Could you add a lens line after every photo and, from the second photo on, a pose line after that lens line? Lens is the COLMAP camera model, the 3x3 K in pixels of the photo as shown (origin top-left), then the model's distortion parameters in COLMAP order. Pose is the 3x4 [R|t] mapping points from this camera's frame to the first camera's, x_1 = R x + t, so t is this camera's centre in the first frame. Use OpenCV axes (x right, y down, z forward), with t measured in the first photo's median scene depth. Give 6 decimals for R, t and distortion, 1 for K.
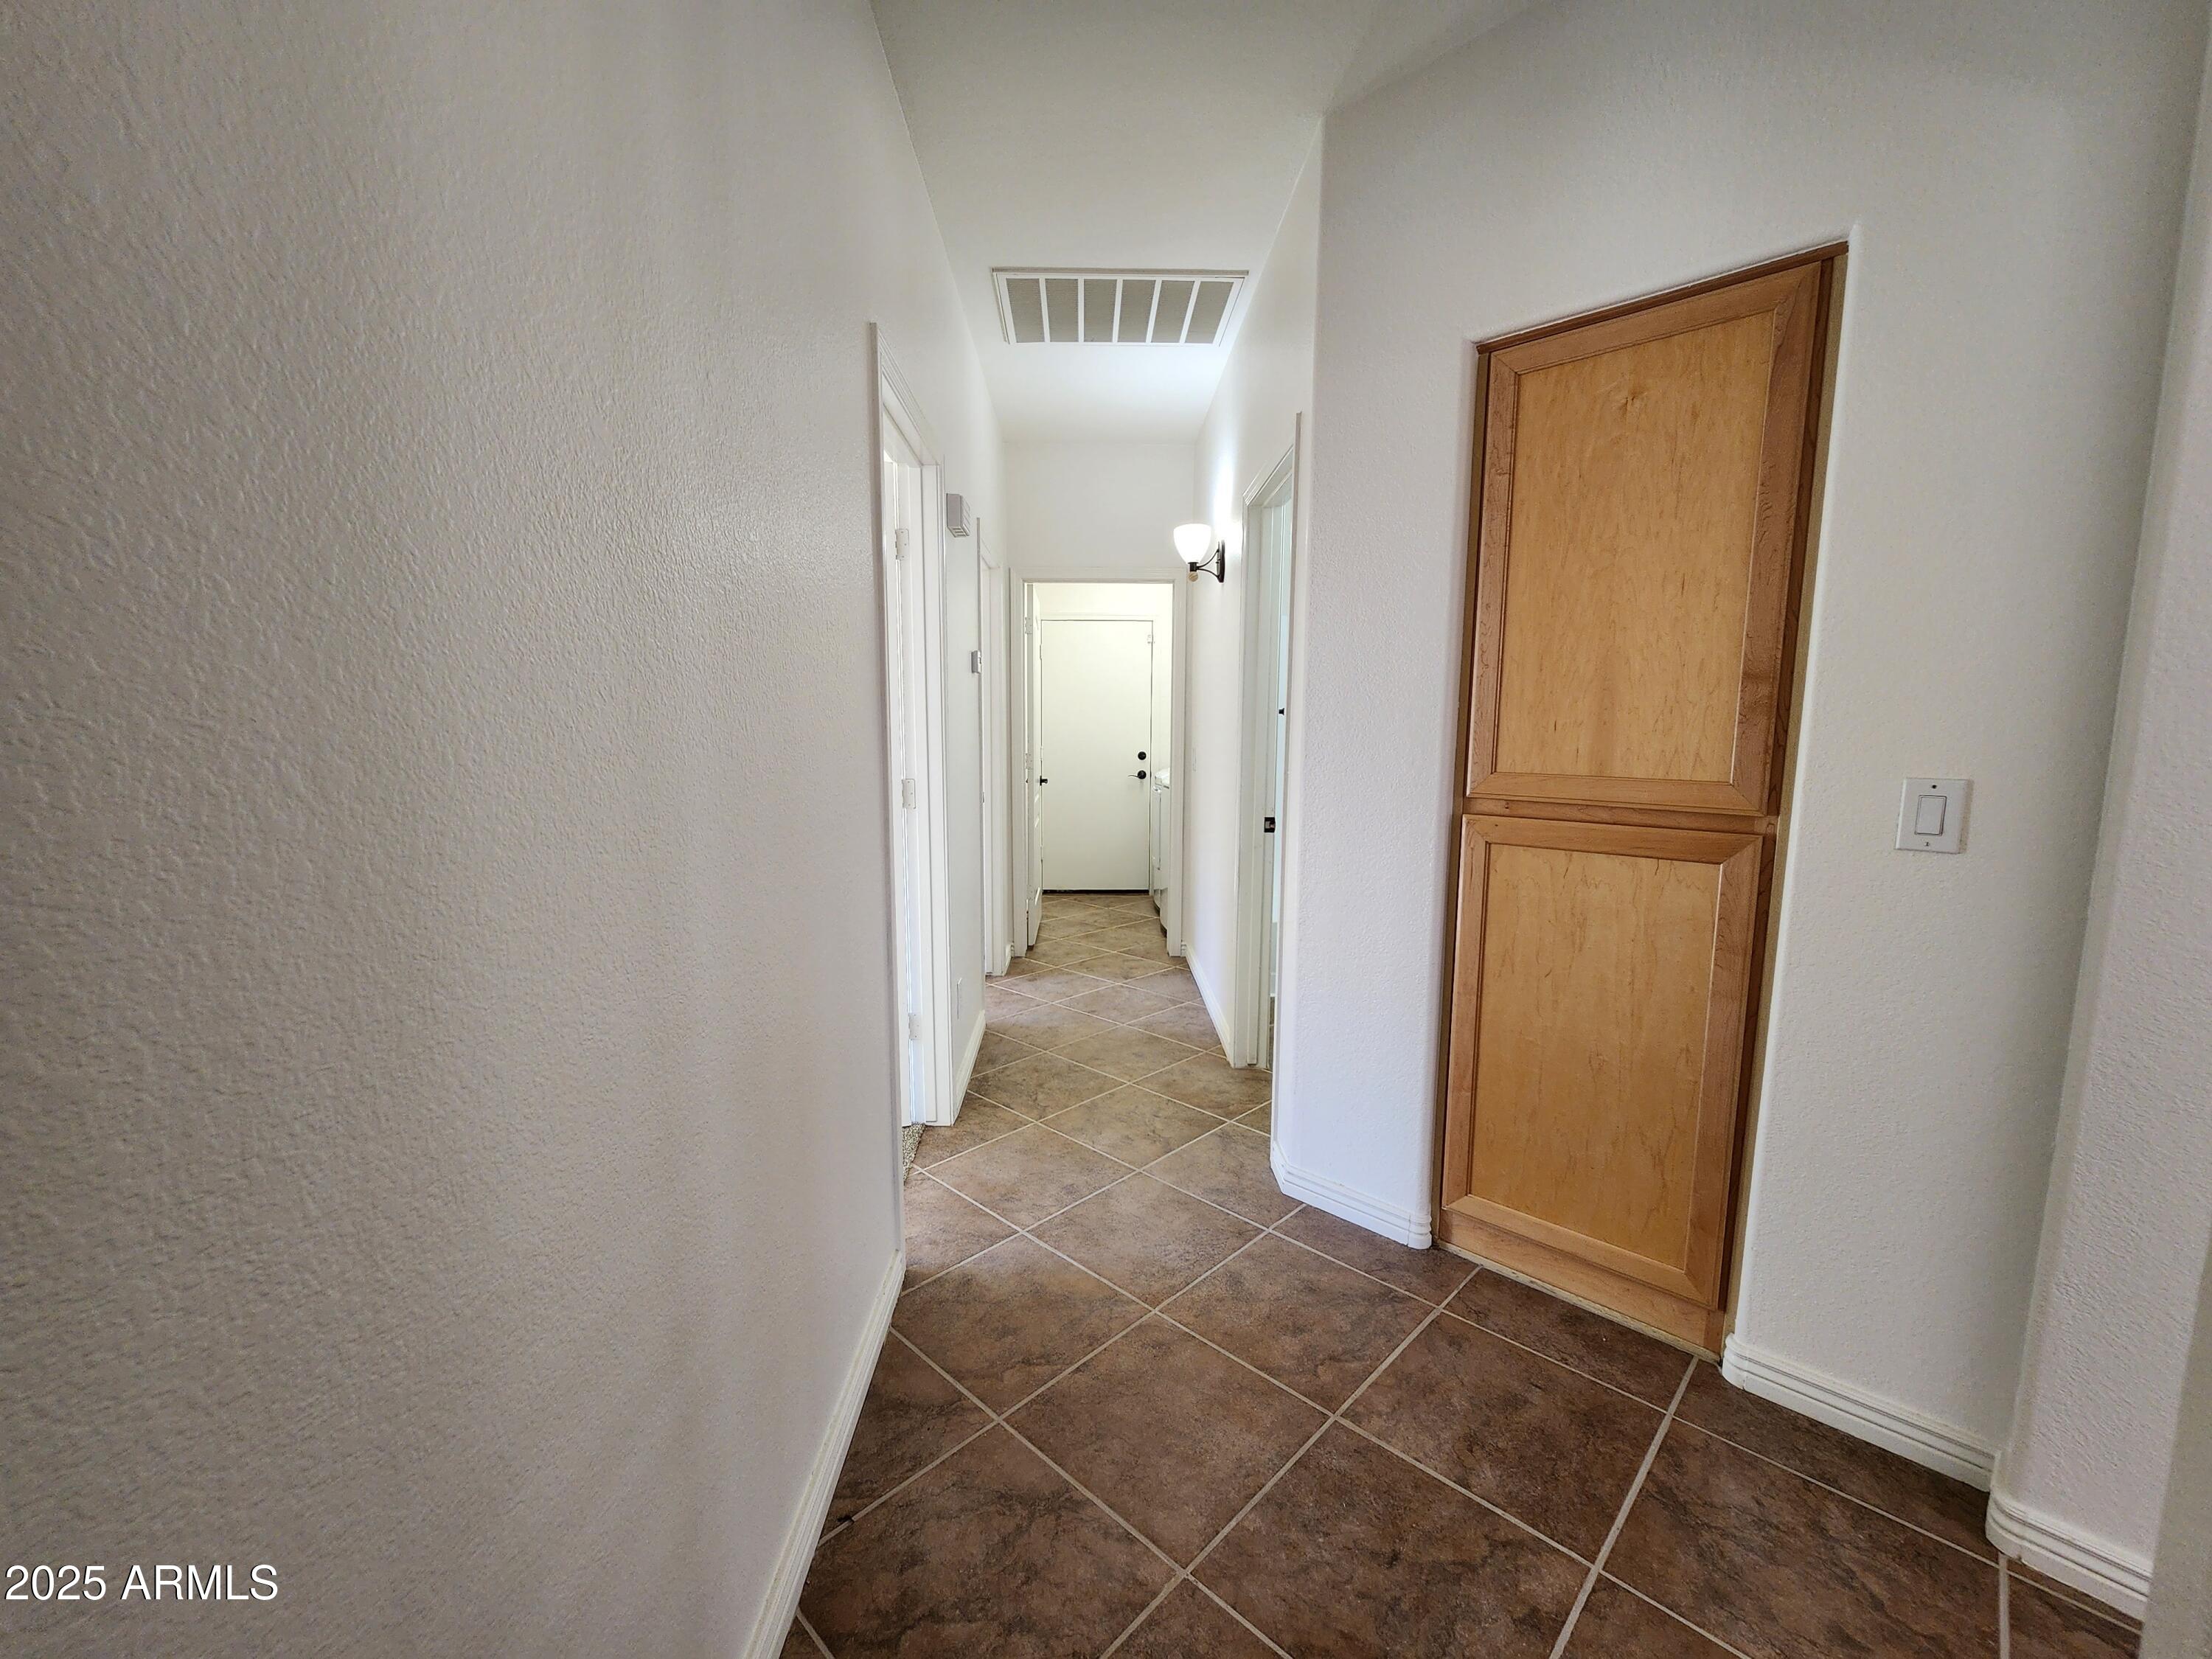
lens RADIAL K [[912.1, 0, 1097.1], [0, 912.1, 838.1], [0, 0, 1]] dist [-0.000658, 0.000566]
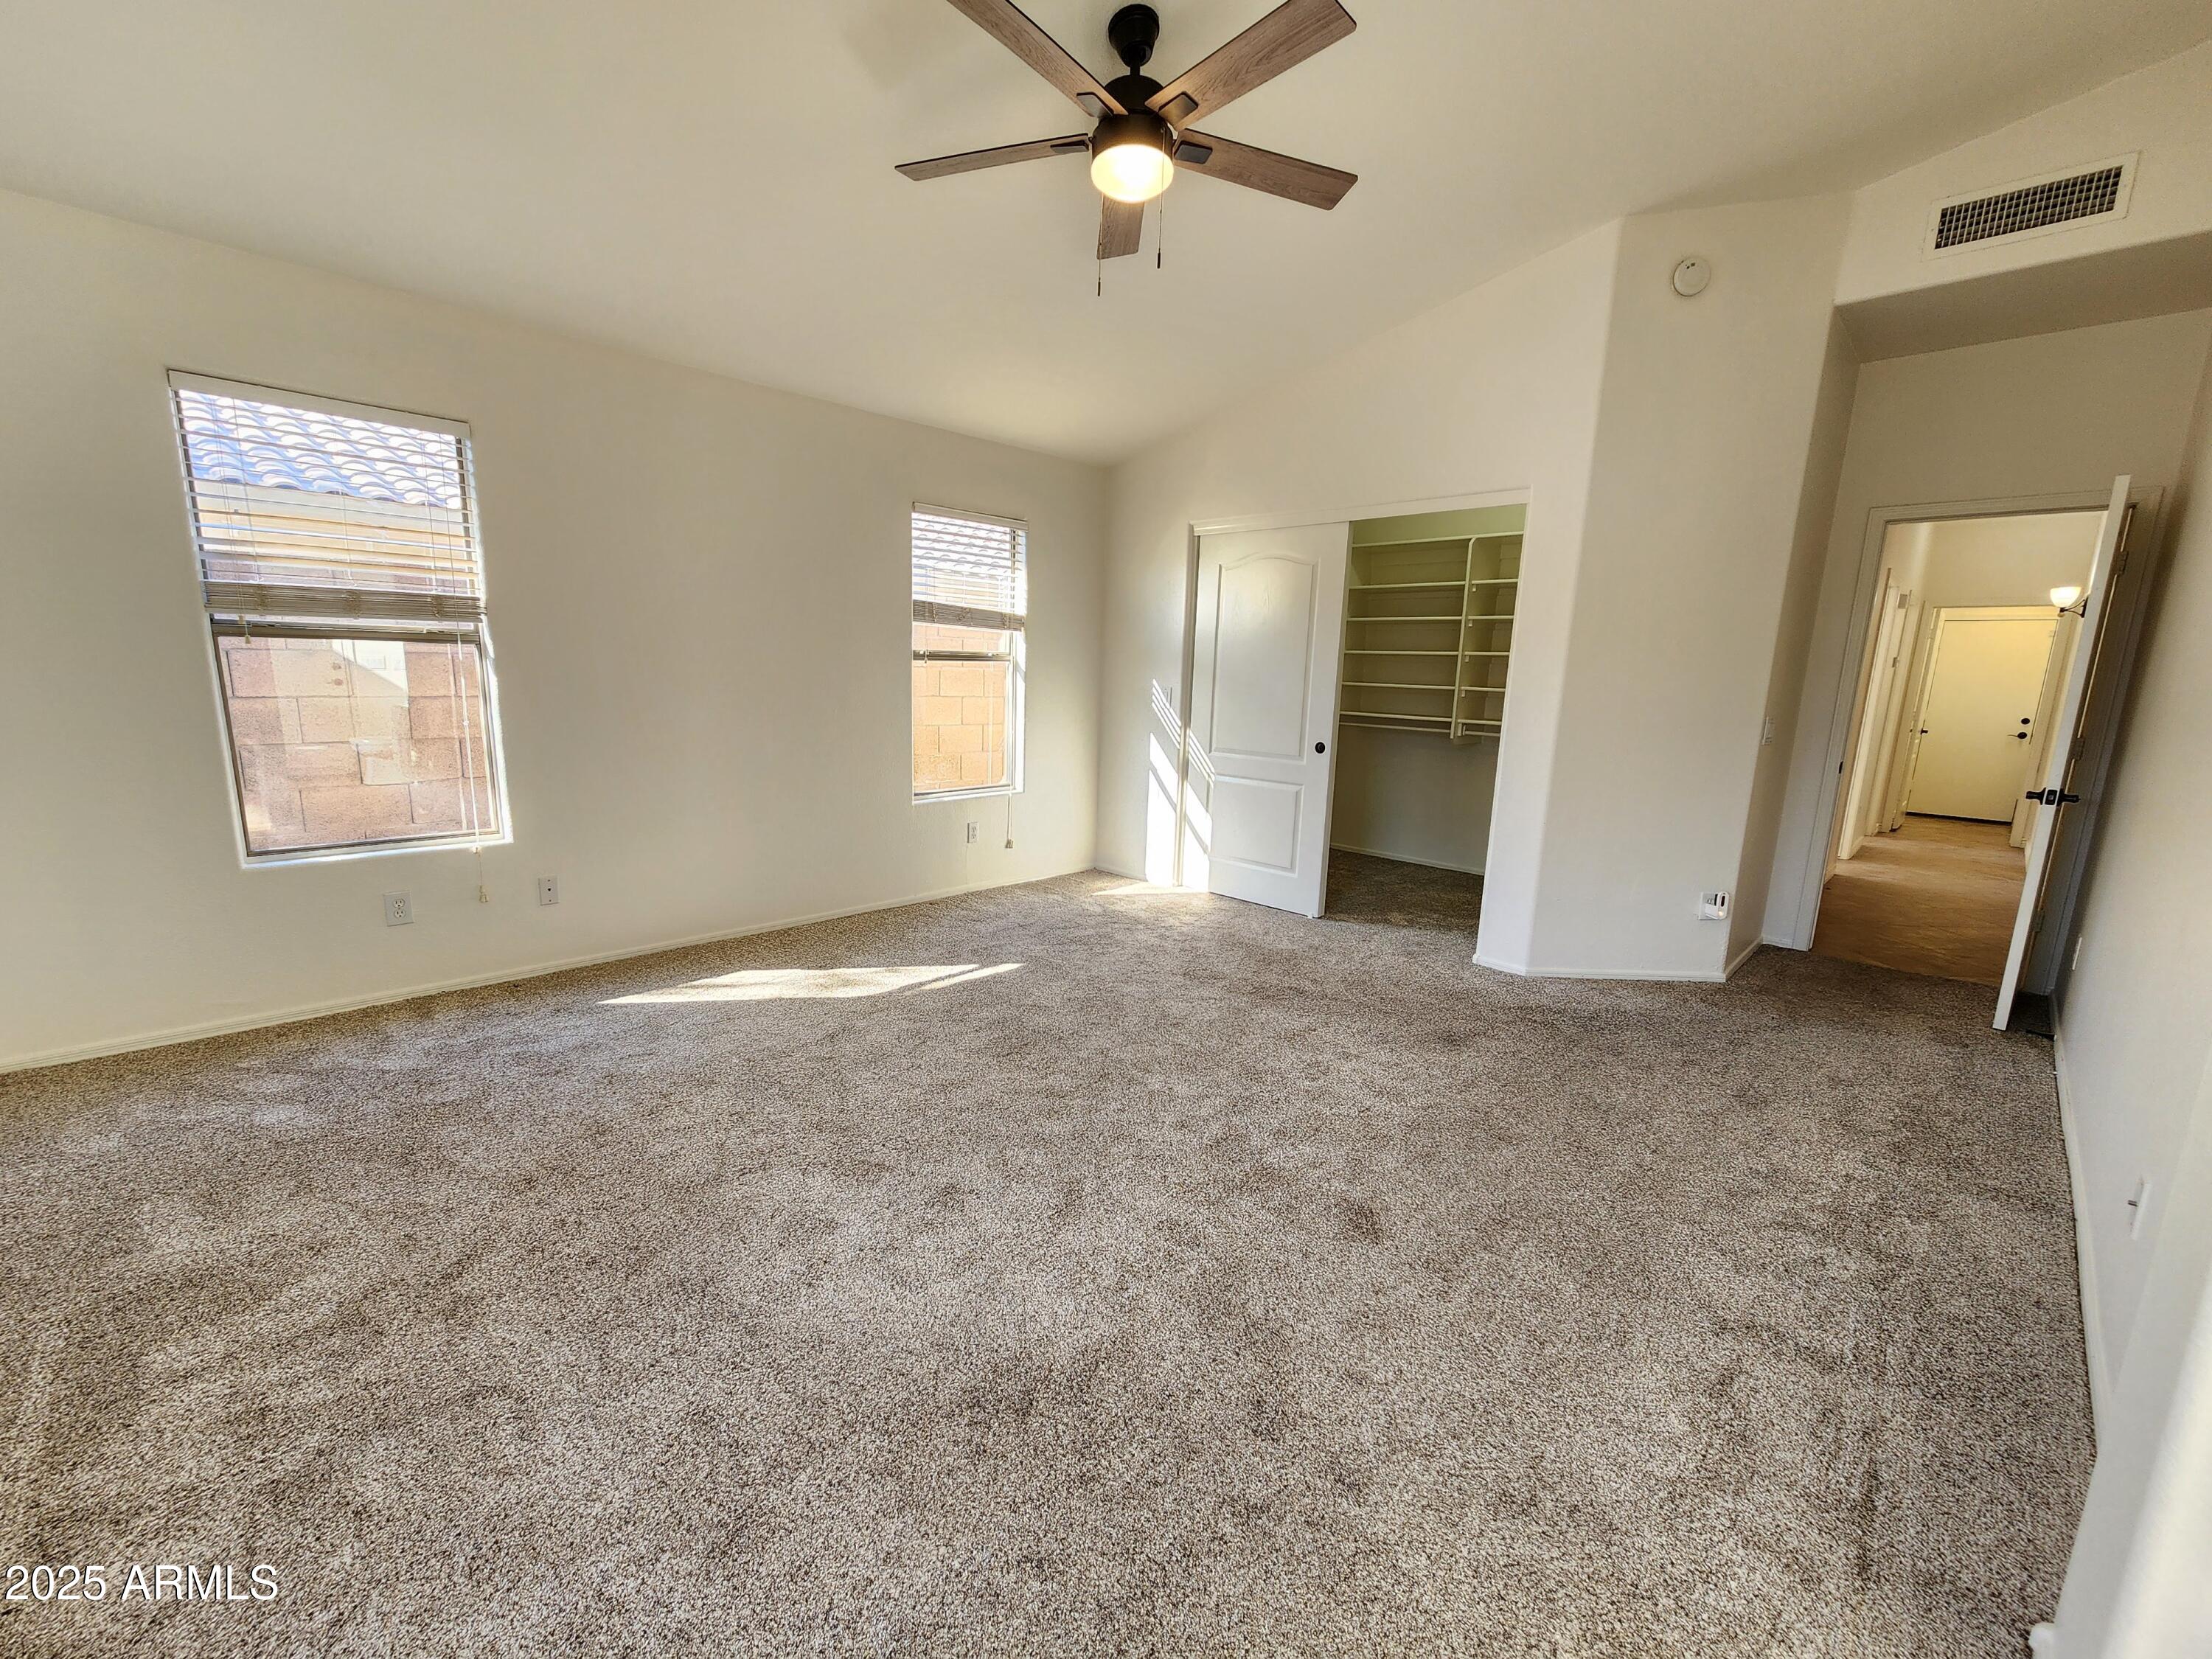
lens RADIAL K [[896.1, 0, 1099.6], [0, 896.1, 841.3], [0, 0, 1]] dist [0.000415, 0.000409]
pose [[0.697688, 0.155748, -0.699267, 0.048980], [-0.122683, 0.987638, 0.097571, 0.124178], [0.705819, 0.017714, 0.708171, -0.907225]]
